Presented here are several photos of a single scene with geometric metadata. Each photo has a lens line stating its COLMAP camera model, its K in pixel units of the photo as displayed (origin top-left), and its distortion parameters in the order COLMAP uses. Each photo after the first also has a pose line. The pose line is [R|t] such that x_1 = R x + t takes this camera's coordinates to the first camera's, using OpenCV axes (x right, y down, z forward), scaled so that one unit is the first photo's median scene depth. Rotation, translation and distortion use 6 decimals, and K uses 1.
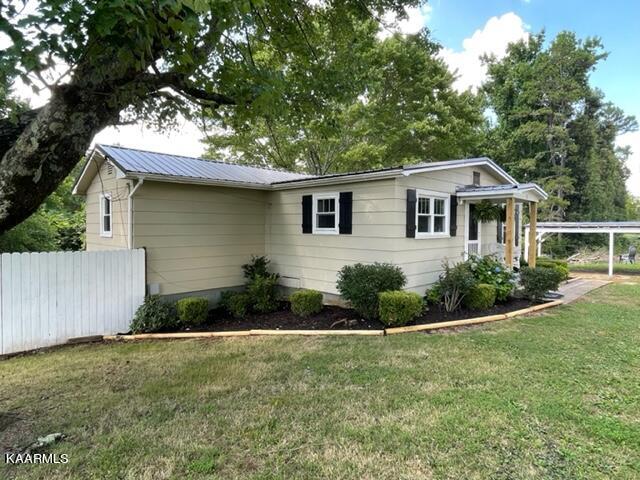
lens RADIAL K [[367.7, 0, 320.8], [0, 367.7, 237.2], [0, 0, 1]] dist [0.003077, -0.000941]
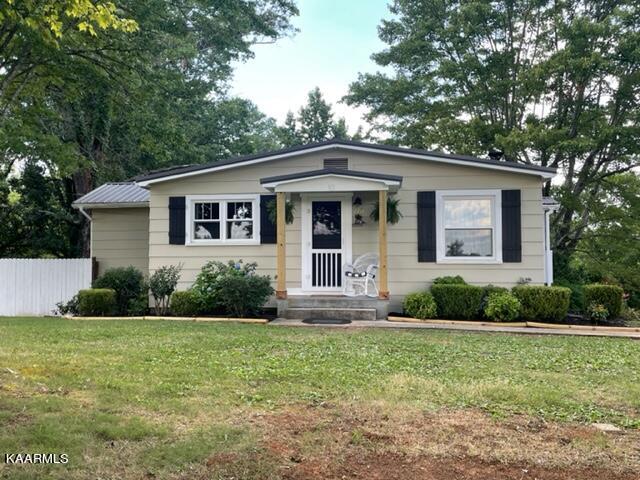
lens RADIAL K [[585.9, 0, 318.1], [0, 585.9, 239.0], [0, 0, 1]] dist [0.049620, 0.000000]
pose [[0.641281, -0.052294, -0.765522, 1.457234], [-0.016677, 0.996489, -0.082042, 0.094618], [0.767125, 0.065379, 0.638158, 0.234798]]
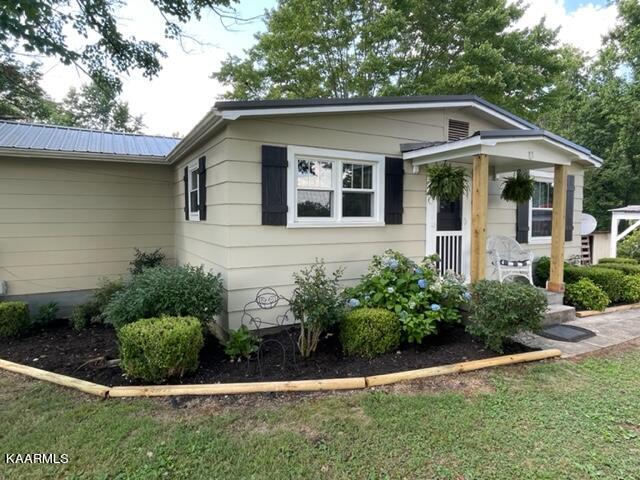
lens RADIAL K [[367.7, 0, 321.3], [0, 367.7, 236.9], [0, 0, 1]] dist [0.003077, -0.000941]
pose [[0.956475, 0.008881, -0.291681, 0.424052], [-0.003357, 0.999806, 0.019432, 0.006992], [0.291796, -0.017608, 0.956318, 0.371262]]
